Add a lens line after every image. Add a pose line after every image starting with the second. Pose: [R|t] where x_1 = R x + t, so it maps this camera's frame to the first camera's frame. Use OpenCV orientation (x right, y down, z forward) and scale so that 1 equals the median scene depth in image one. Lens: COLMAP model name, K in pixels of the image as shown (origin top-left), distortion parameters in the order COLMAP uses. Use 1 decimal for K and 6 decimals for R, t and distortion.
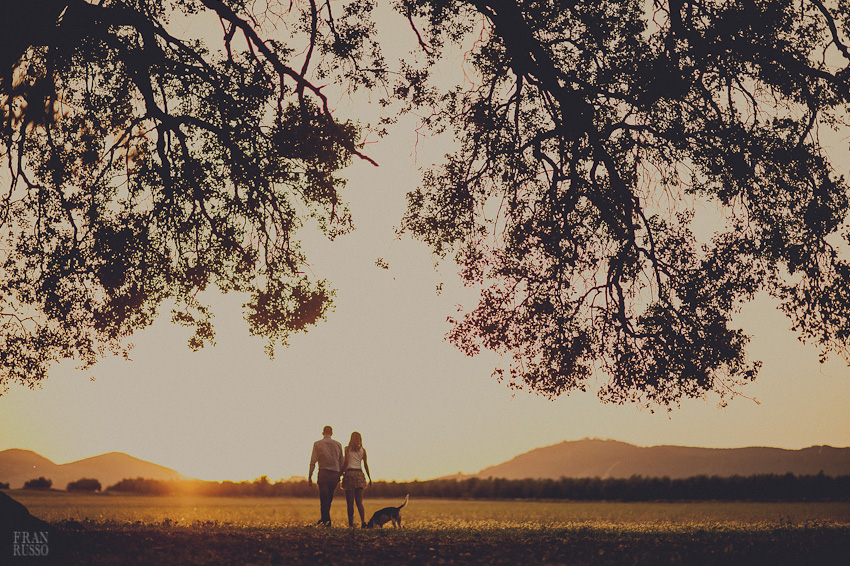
lens RADIAL K [[2196.6, 0, 408.0], [0, 2196.6, 281.9], [0, 0, 1]] dist [-0.091964, -0.030430]
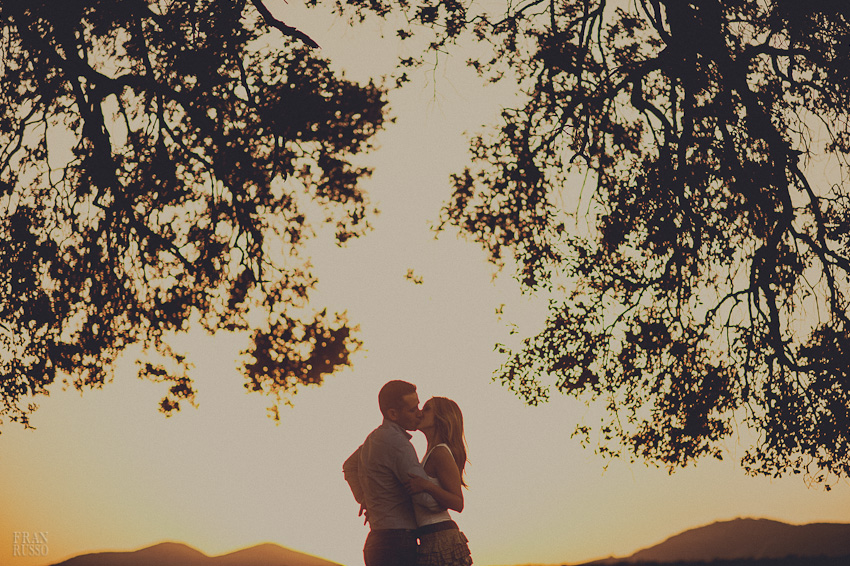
lens RADIAL K [[2196.6, 0, 408.0], [0, 2196.6, 281.9], [0, 0, 1]] dist [-0.091964, -0.030430]
pose [[0.997534, -0.029550, -0.063664, 0.029195], [0.027159, 0.998905, -0.038095, 0.018644], [0.064720, 0.036272, 0.997244, 0.326332]]
